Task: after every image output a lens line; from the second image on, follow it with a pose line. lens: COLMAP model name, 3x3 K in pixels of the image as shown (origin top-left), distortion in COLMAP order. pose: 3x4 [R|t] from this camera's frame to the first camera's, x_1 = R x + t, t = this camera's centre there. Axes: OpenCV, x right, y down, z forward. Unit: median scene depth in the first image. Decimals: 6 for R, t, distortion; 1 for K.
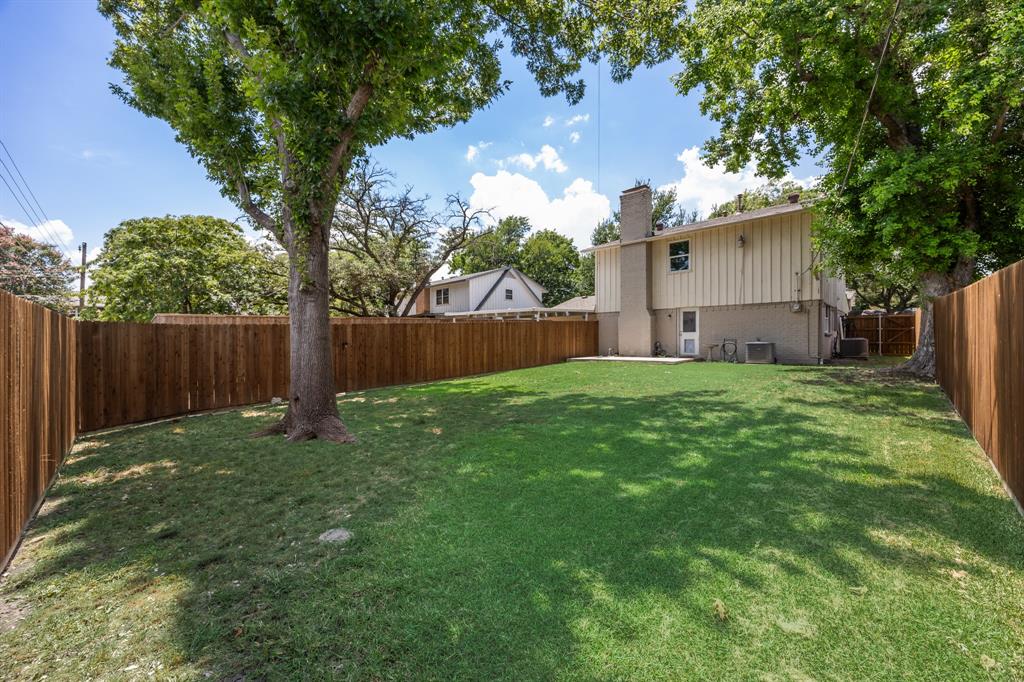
lens RADIAL K [[395.0, 0, 514.3], [0, 395.0, 344.2], [0, 0, 1]] dist [0.000134, -0.000097]
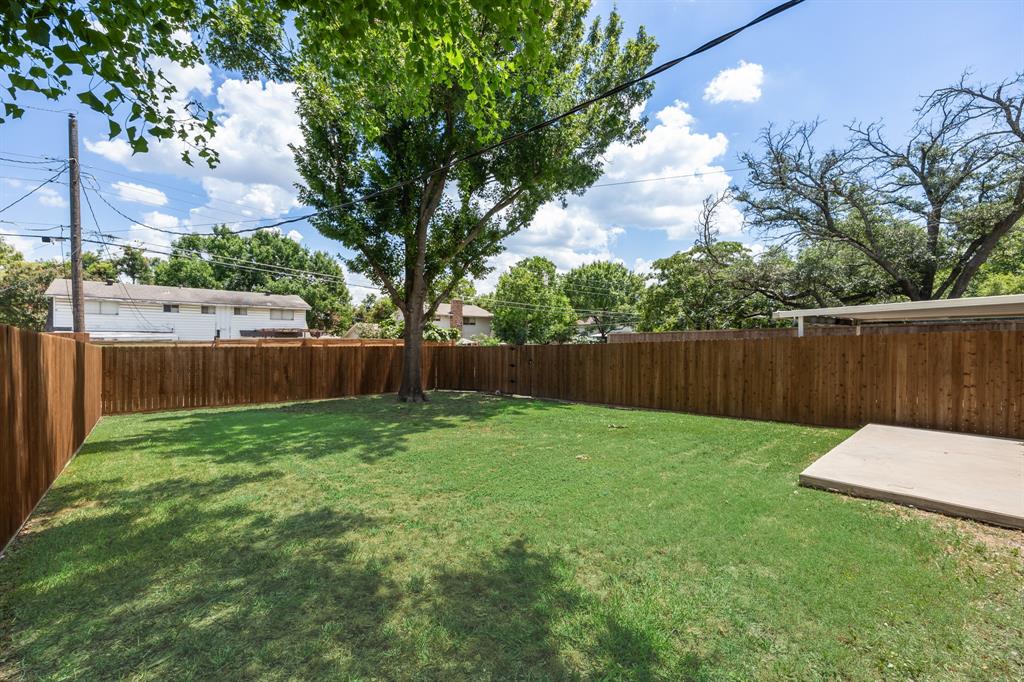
lens RADIAL K [[409.0, 0, 512.0], [0, 409.0, 341.0], [0, 0, 1]] dist [-0.002691, -0.000524]
pose [[-0.069983, 0.003202, -0.997543, 0.762336], [-0.024011, 0.999700, 0.004893, -0.056535], [0.997259, 0.024295, -0.069885, 0.799562]]
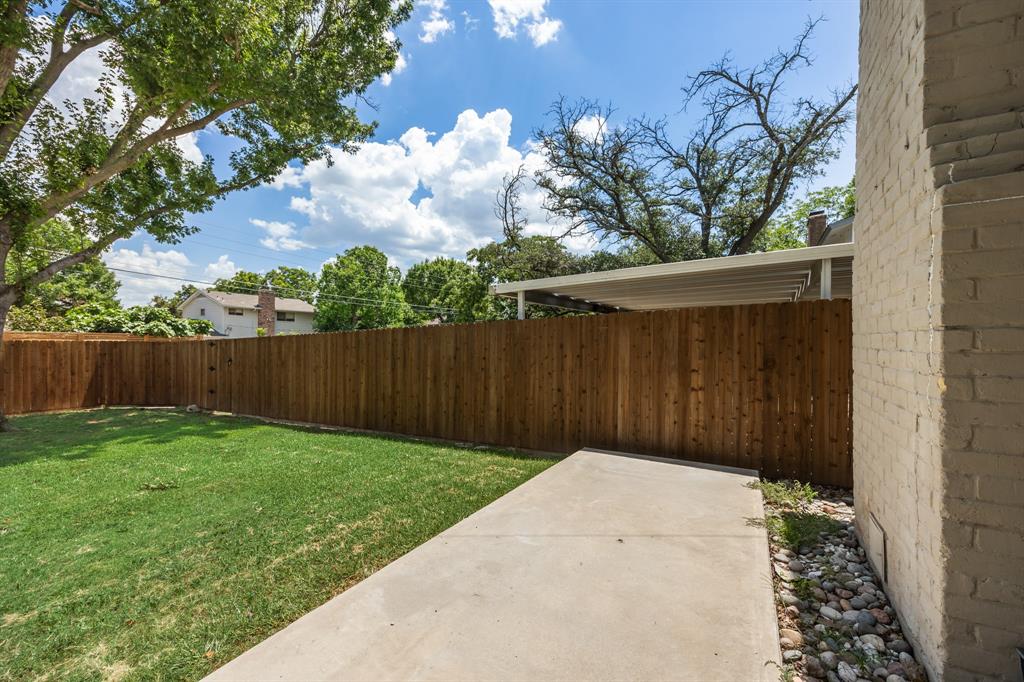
lens RADIAL K [[395.0, 0, 514.3], [0, 395.0, 344.2], [0, 0, 1]] dist [0.000134, -0.000097]
pose [[0.242792, 0.007234, -0.970052, 0.500937], [-0.025728, 0.999668, 0.001015, -0.045457], [0.969737, 0.024711, 0.242897, 1.102706]]
